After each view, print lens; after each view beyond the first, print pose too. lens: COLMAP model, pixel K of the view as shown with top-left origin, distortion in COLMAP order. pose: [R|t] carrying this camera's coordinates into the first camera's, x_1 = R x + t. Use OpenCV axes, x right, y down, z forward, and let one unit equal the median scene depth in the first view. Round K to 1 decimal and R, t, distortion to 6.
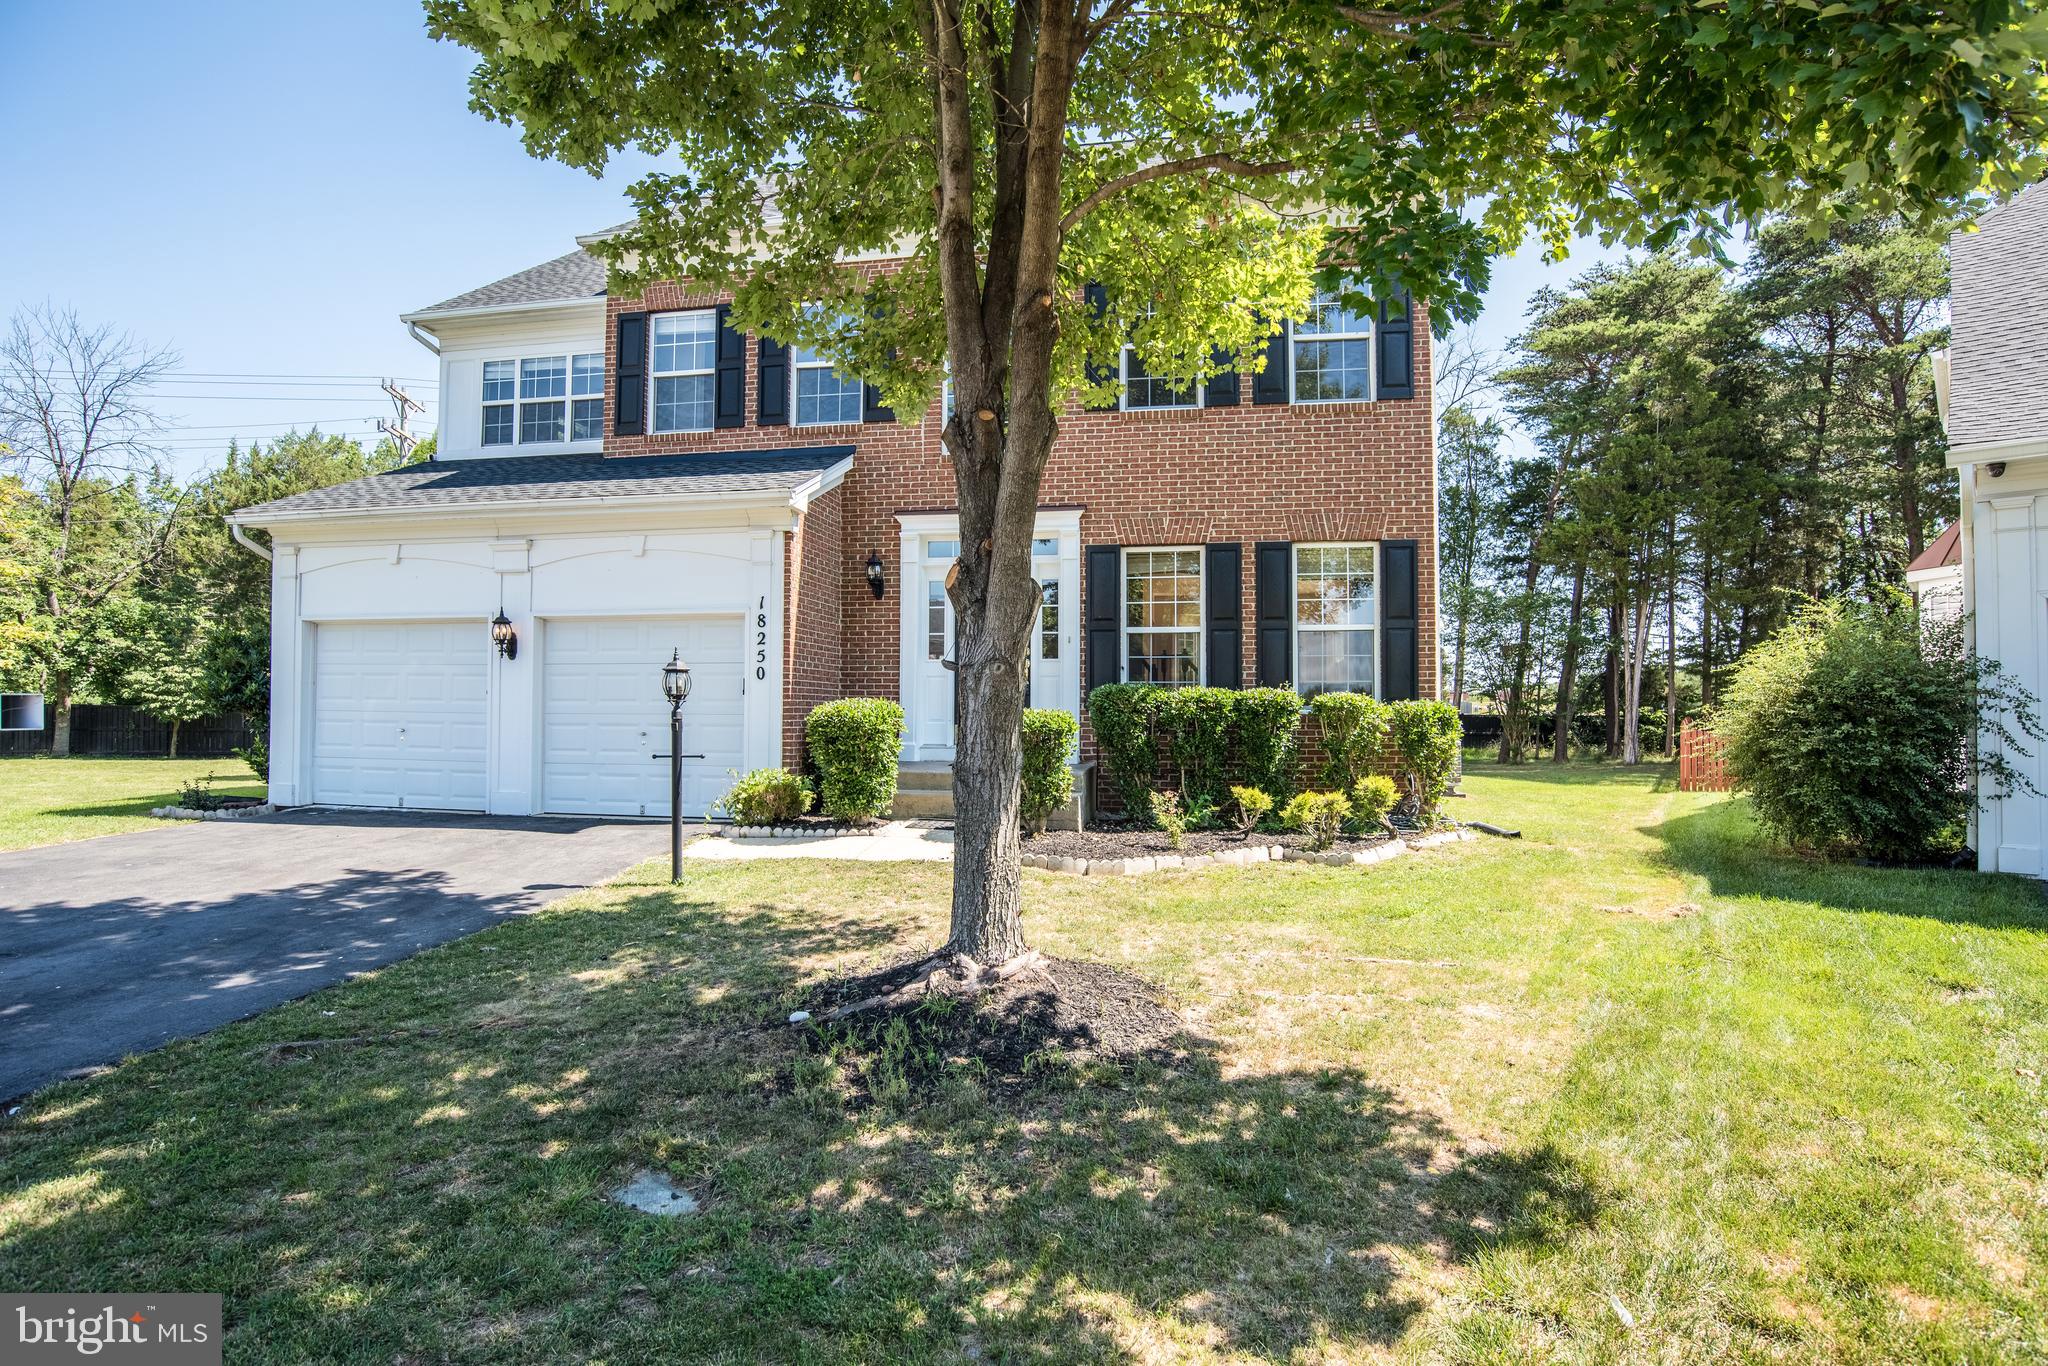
lens RADIAL K [[1051.0, 0, 1024.0], [0, 1051.0, 683.0], [0, 0, 1]] dist [-0.072369, 0.025032]
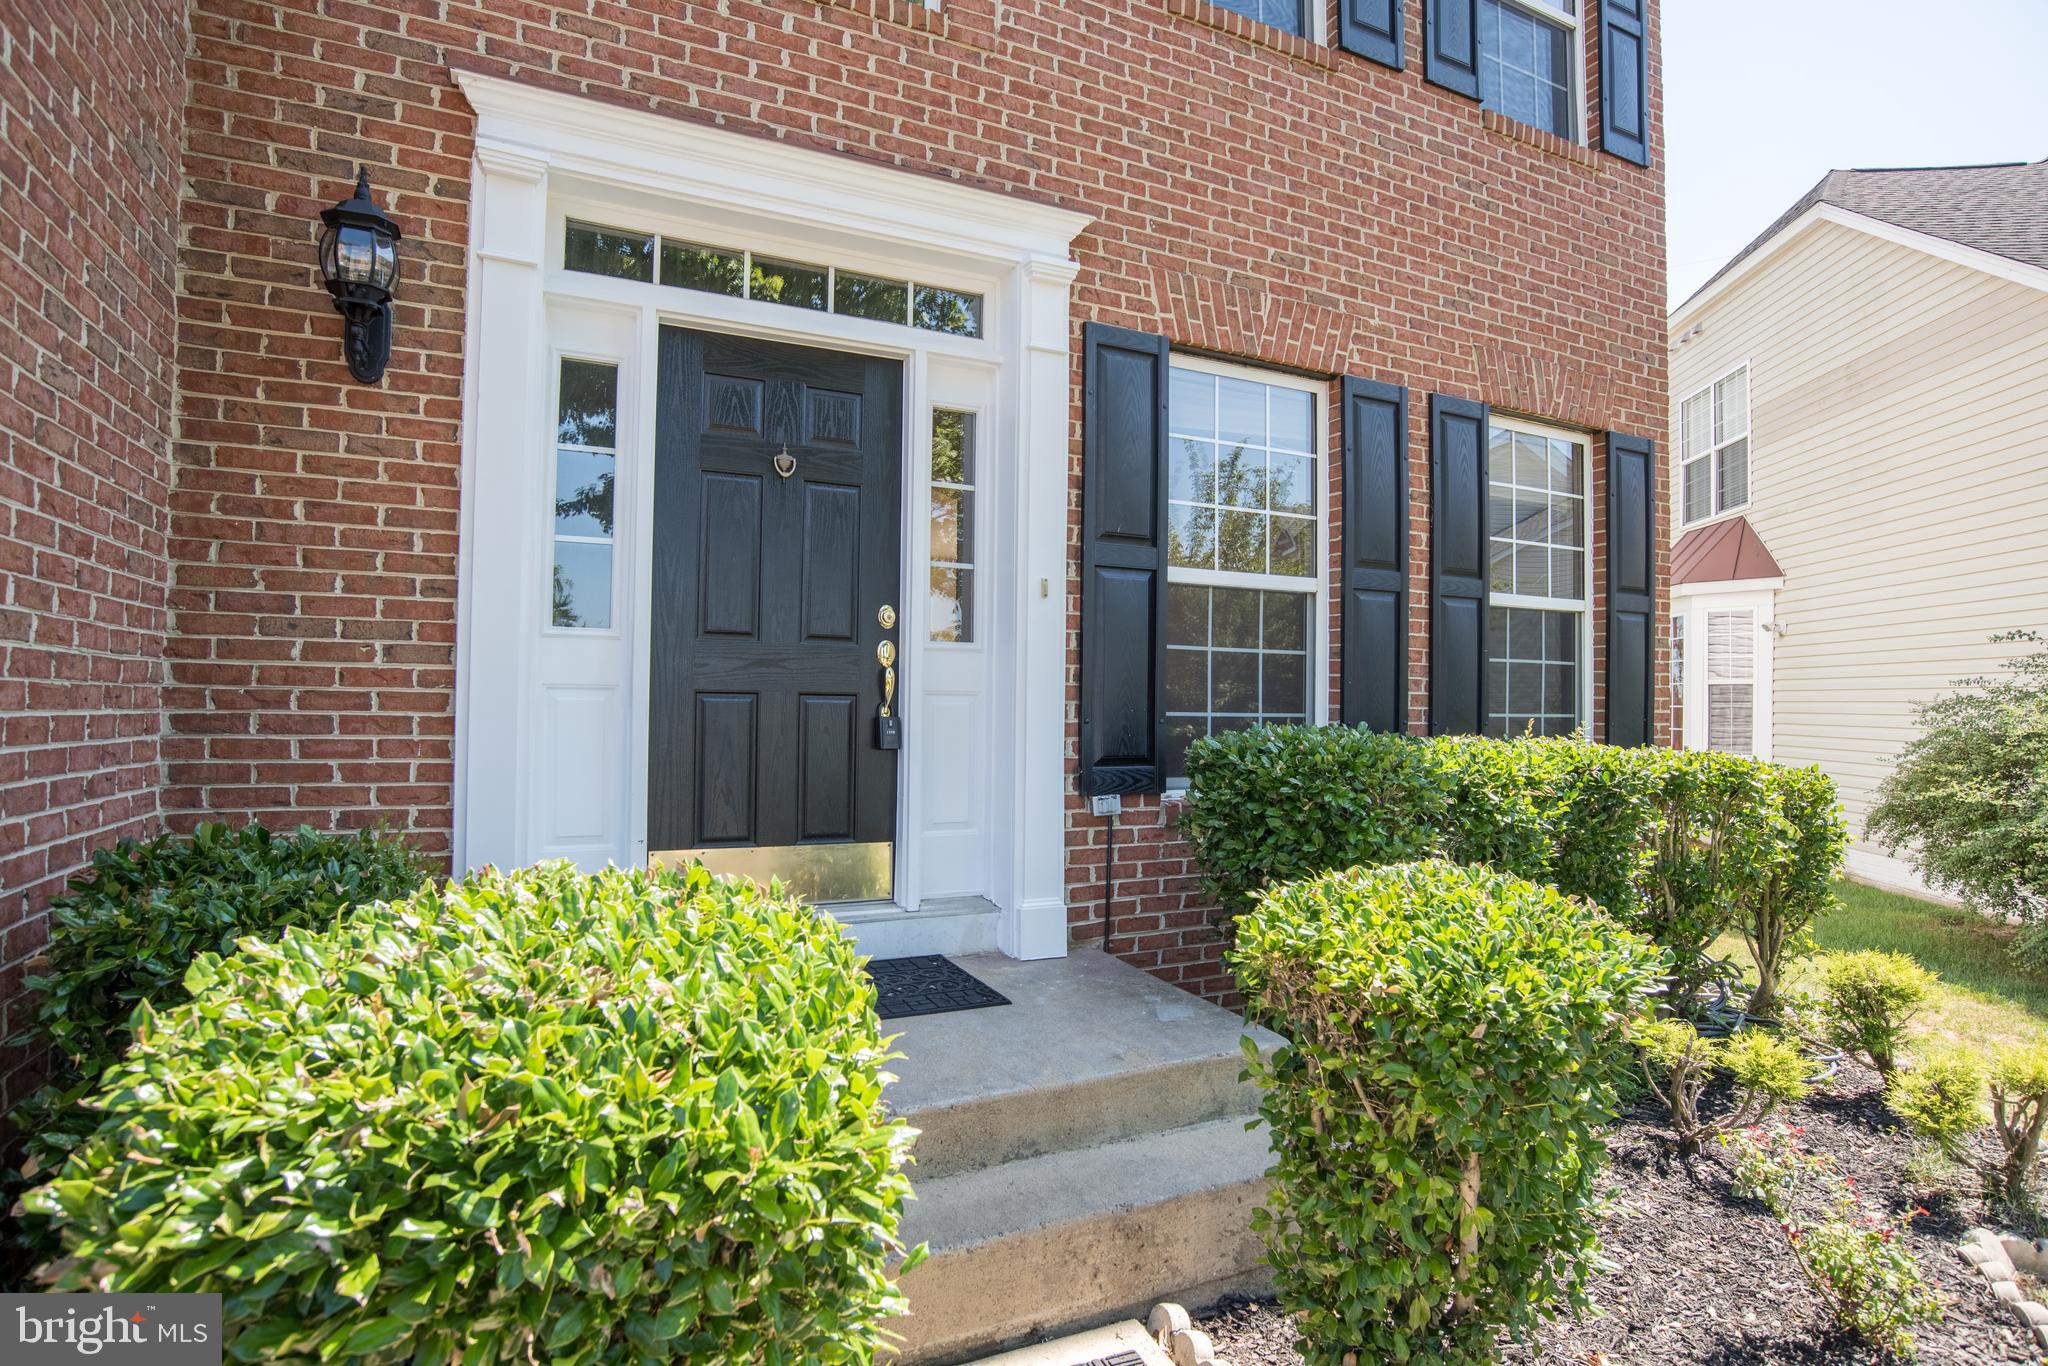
lens RADIAL K [[1051.0, 0, 1024.0], [0, 1051.0, 683.0], [0, 0, 1]] dist [-0.072369, 0.025032]
pose [[0.811721, 0.019085, 0.583734, -0.150503], [-0.025543, 0.999670, 0.002835, -0.011305], [-0.583487, -0.017211, 0.811940, 0.700104]]
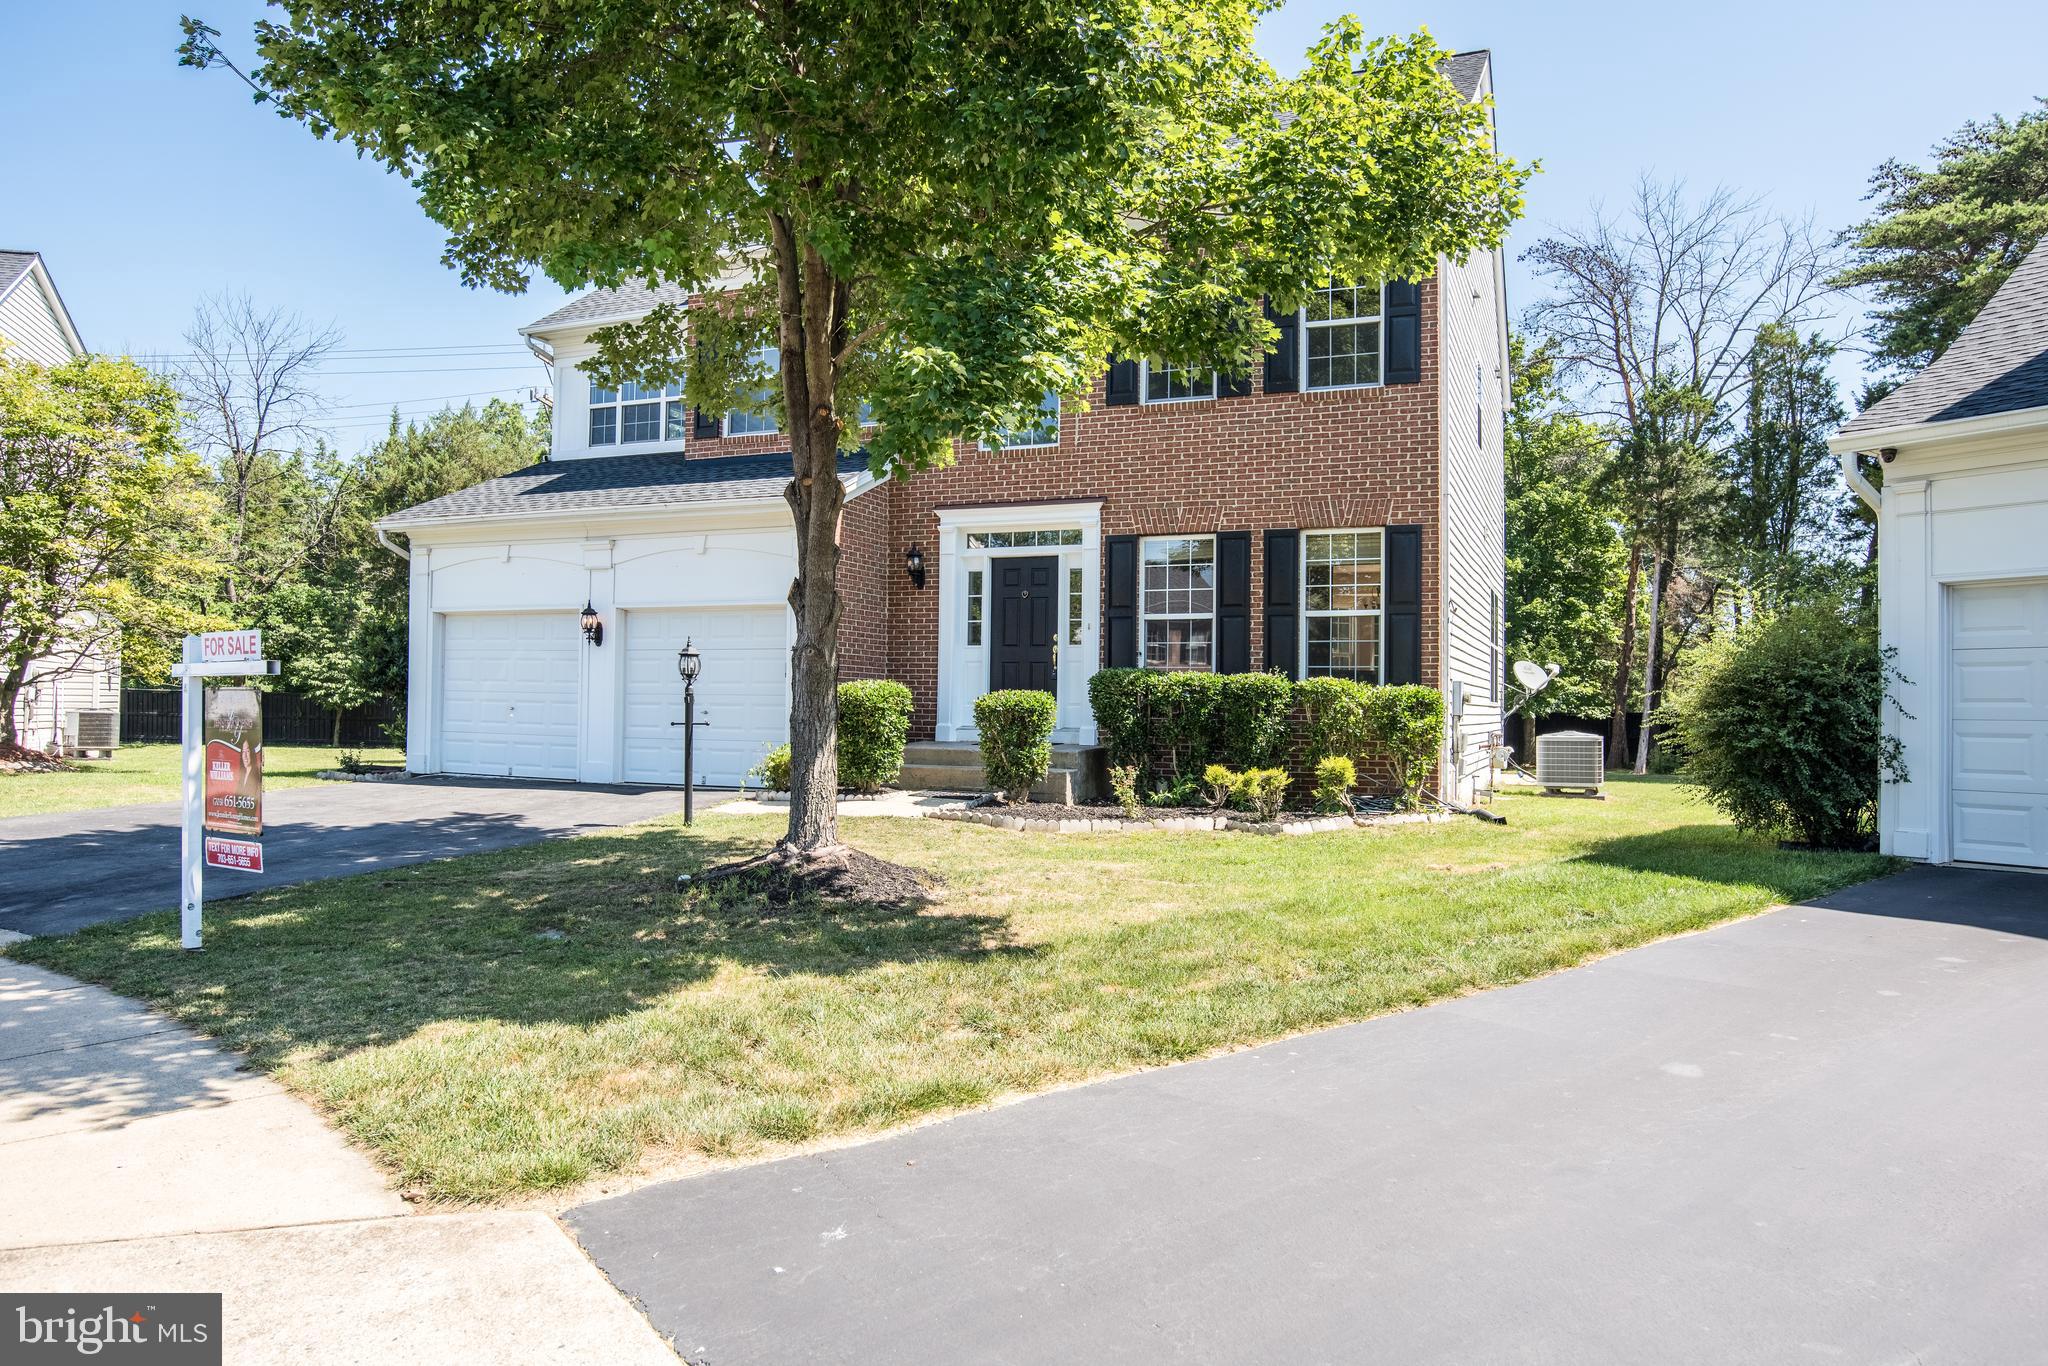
lens RADIAL K [[1352.9, 0, 1024.0], [0, 1352.9, 683.0], [0, 0, 1]] dist [-0.067153, 0.034395]
pose [[0.974818, 0.004773, -0.222952, 0.268174], [-0.003490, 0.999975, 0.006147, 0.006645], [0.222976, -0.005214, 0.974810, -0.309724]]
